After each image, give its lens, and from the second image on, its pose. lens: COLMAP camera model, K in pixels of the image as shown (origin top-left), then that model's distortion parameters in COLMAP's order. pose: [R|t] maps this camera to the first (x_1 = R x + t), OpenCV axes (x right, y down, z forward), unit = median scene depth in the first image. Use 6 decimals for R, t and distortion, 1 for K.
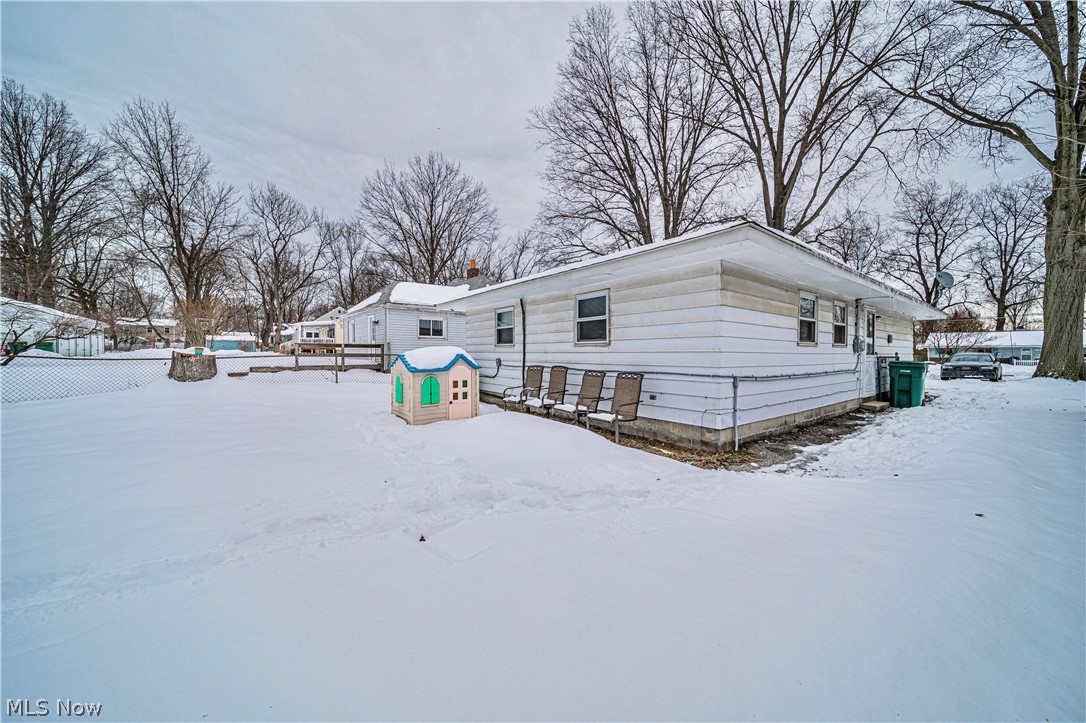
lens RADIAL K [[380.3, 0, 545.3], [0, 380.3, 358.4], [0, 0, 1]] dist [-0.000522, -0.000536]
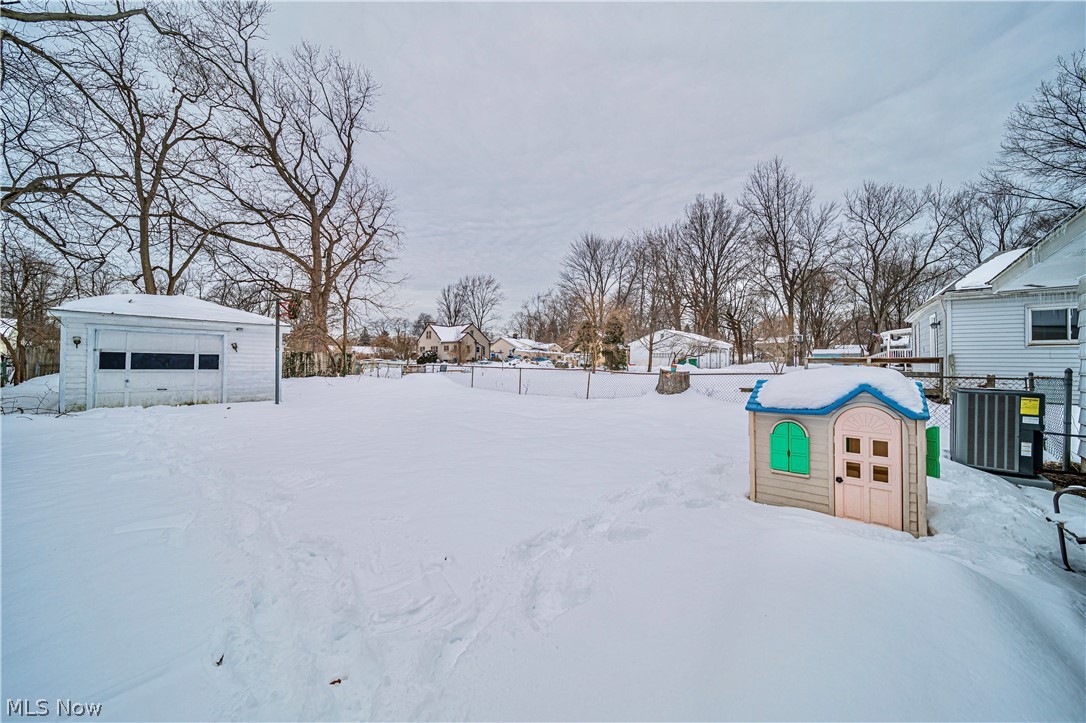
lens RADIAL K [[375.2, 0, 529.2], [0, 375.2, 357.7], [0, 0, 1]] dist [-0.001303, -0.000288]
pose [[0.177415, -0.015589, -0.984013, 0.070931], [-0.020215, 0.999606, -0.019481, -0.011504], [0.983928, 0.023348, 0.177030, 0.211781]]
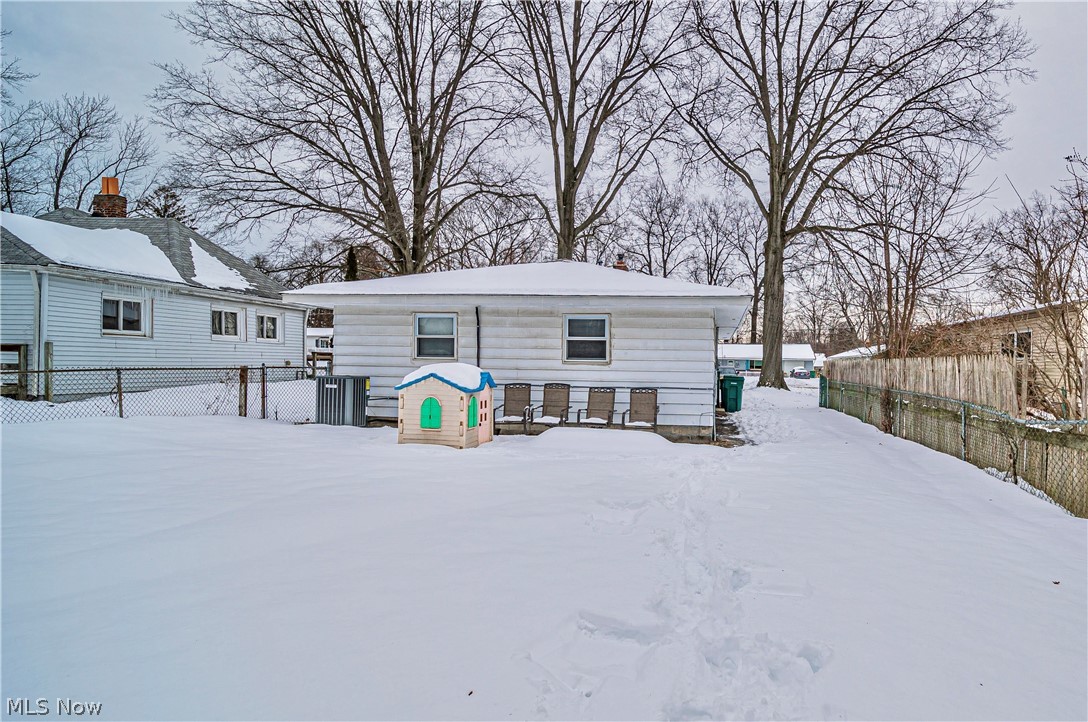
lens RADIAL K [[809.8, 0, 544.0], [0, 809.8, 361.0], [0, 0, 1]] dist [0.004984, 0.001579]
pose [[0.701720, 0.004326, 0.712440, -0.721149], [-0.003620, 0.999990, -0.002506, -0.016290], [-0.712444, -0.000820, 0.701729, -0.230584]]
